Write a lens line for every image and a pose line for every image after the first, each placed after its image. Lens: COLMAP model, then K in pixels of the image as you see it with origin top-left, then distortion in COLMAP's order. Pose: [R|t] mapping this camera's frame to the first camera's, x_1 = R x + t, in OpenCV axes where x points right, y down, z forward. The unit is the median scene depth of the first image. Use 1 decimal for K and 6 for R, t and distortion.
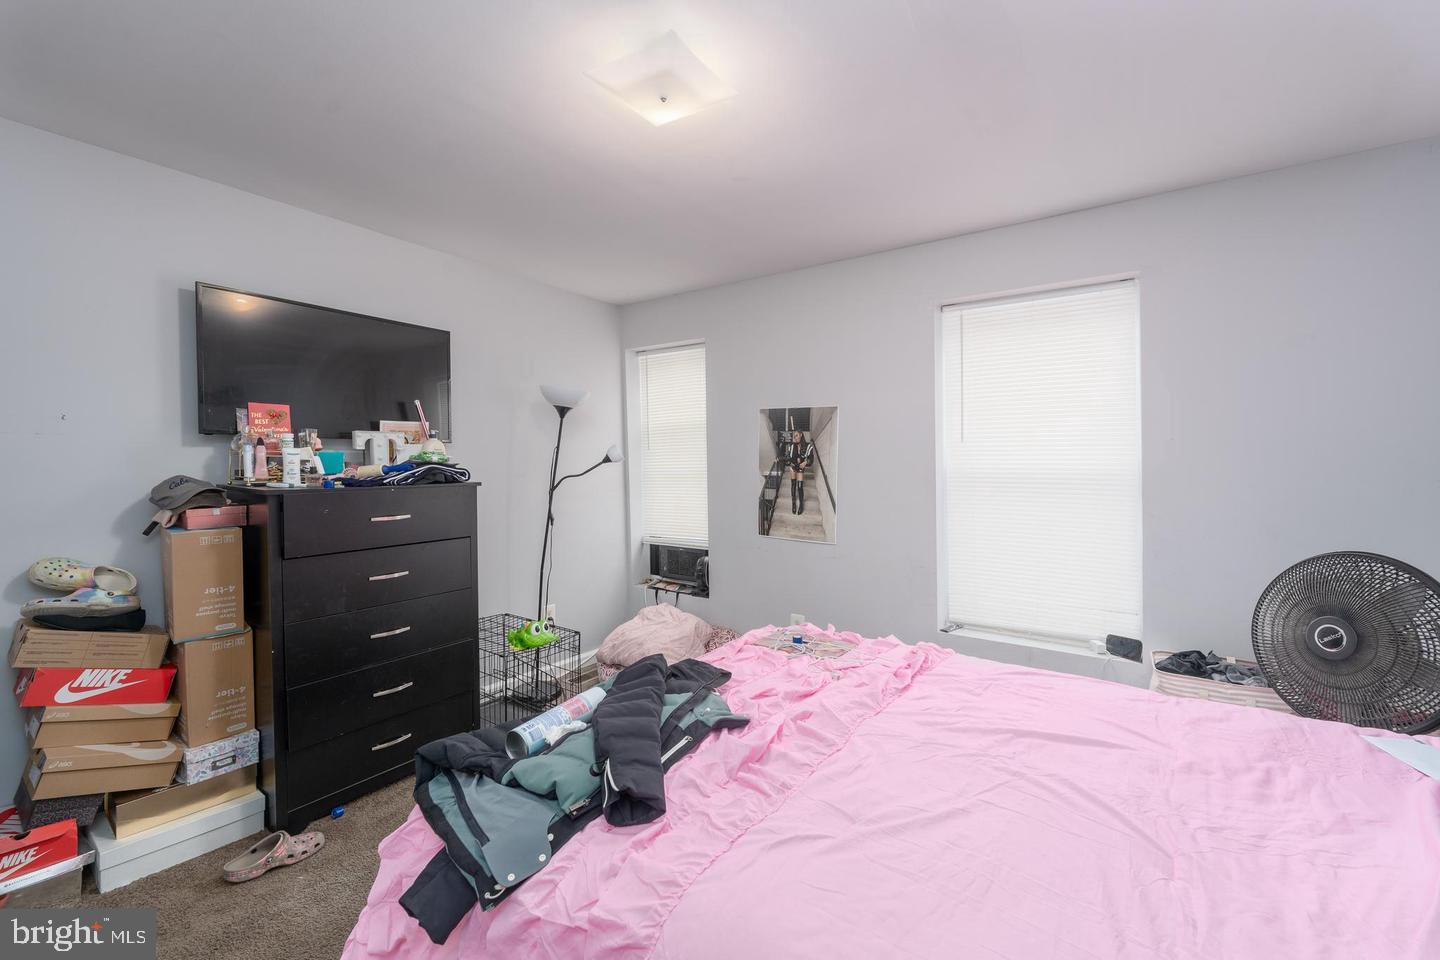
lens RADIAL K [[585.2, 0, 723.2], [0, 585.2, 483.0], [0, 0, 1]] dist [-0.000719, -0.002463]
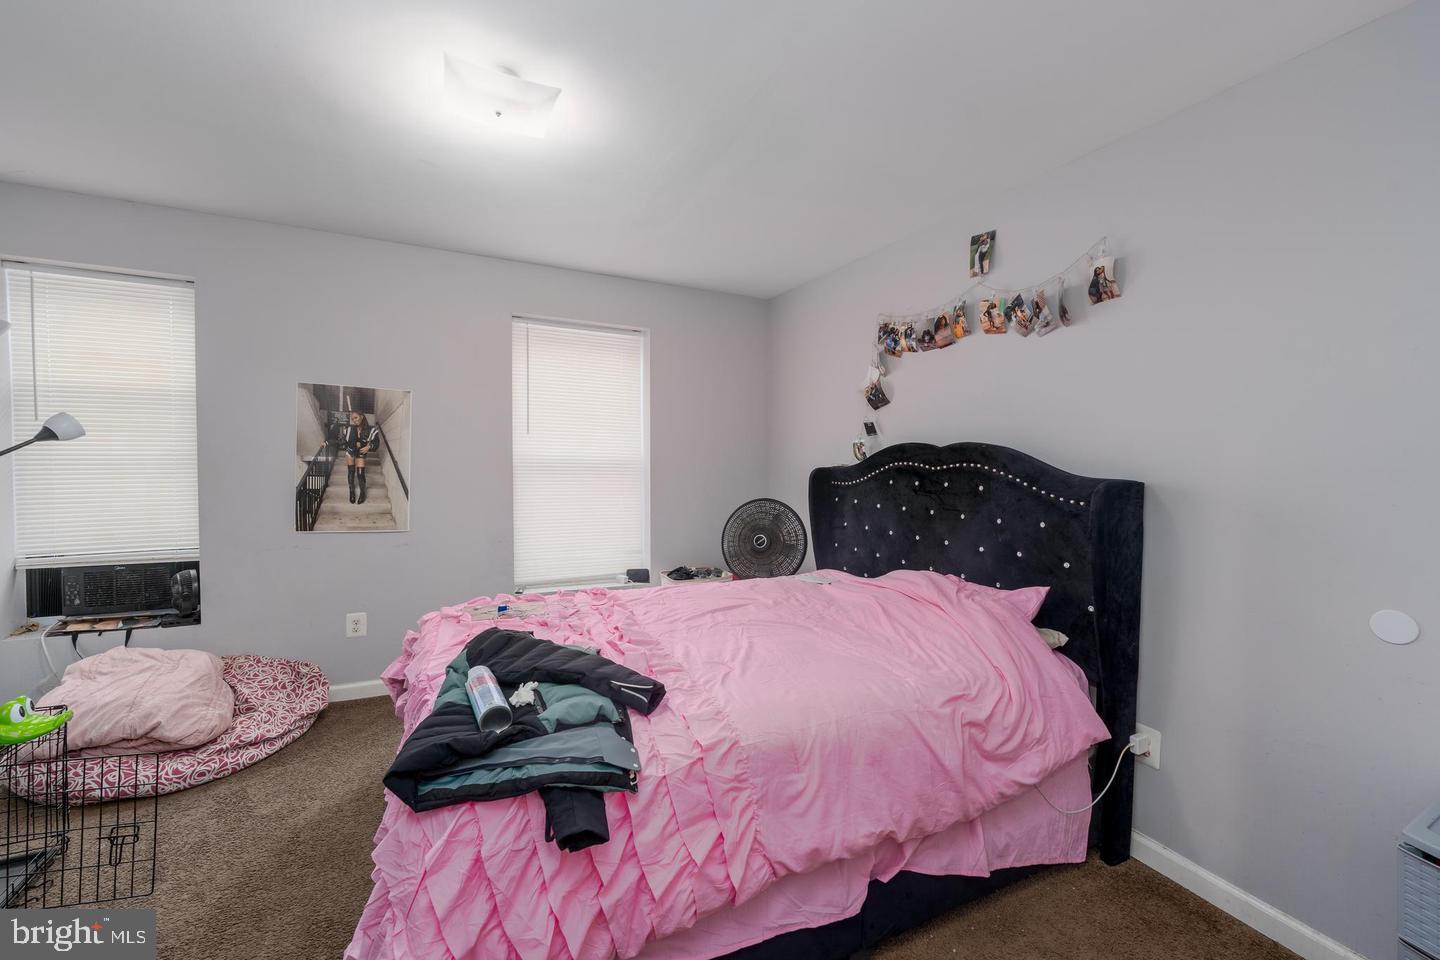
lens RADIAL K [[585.2, 0, 723.2], [0, 585.2, 483.0], [0, 0, 1]] dist [-0.000719, -0.002463]
pose [[0.496212, -0.031660, 0.867624, -0.383518], [0.010798, 0.999483, 0.030297, -0.000208], [-0.868134, -0.005665, 0.496297, 0.048840]]
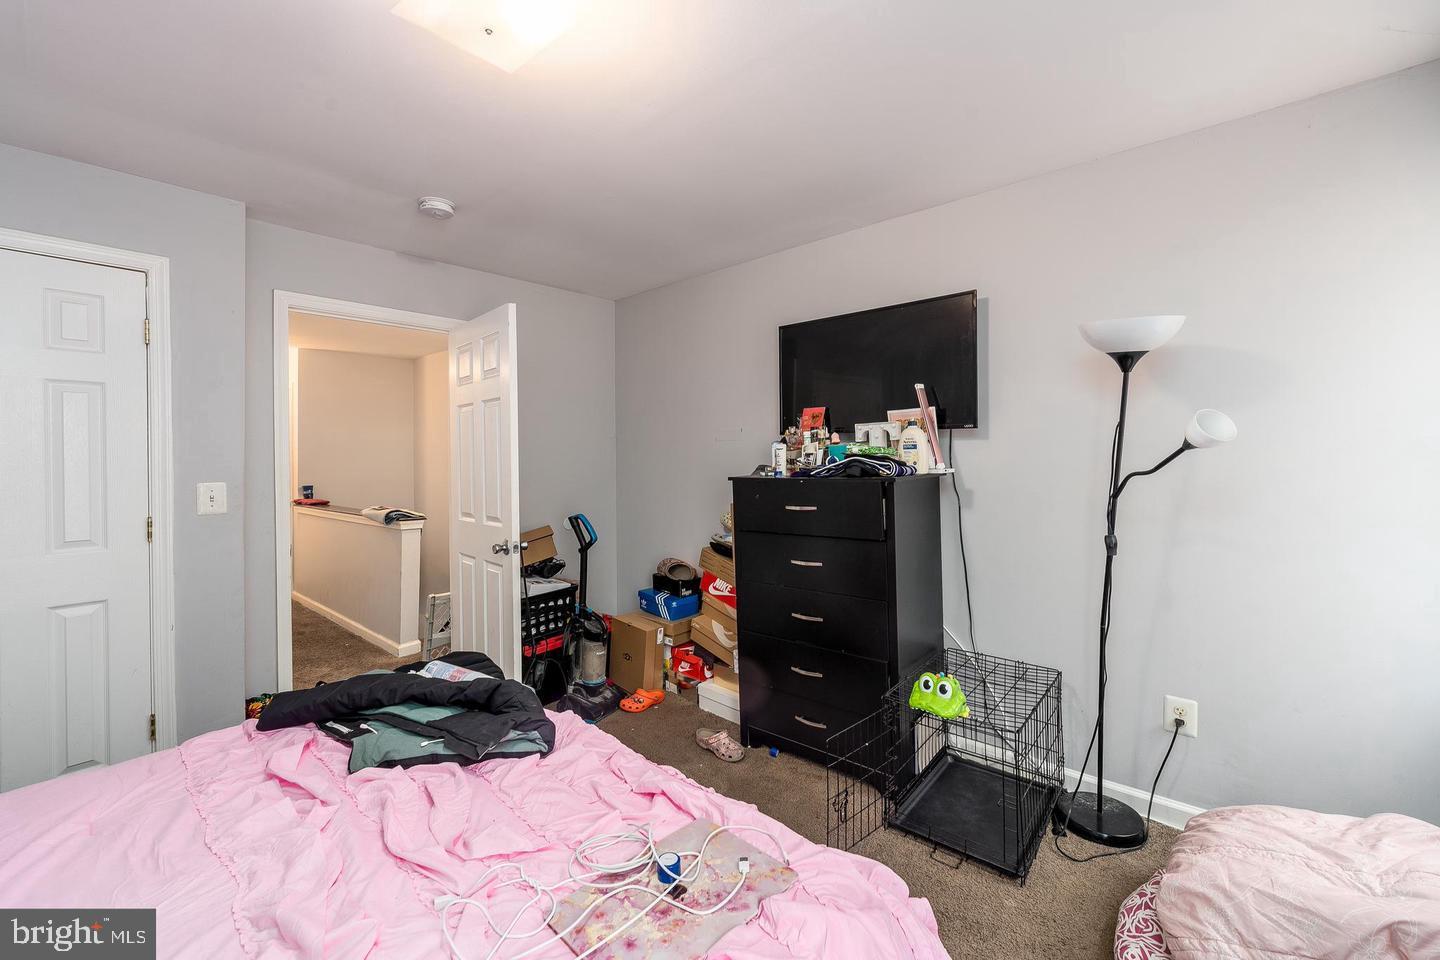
lens RADIAL K [[585.8, 0, 726.5], [0, 585.8, 466.5], [0, 0, 1]] dist [0.000360, -0.000099]
pose [[-0.099330, 0.018047, -0.994891, 0.333786], [-0.018157, 0.999636, 0.019946, -0.022792], [0.994889, 0.020046, -0.098967, 0.659520]]
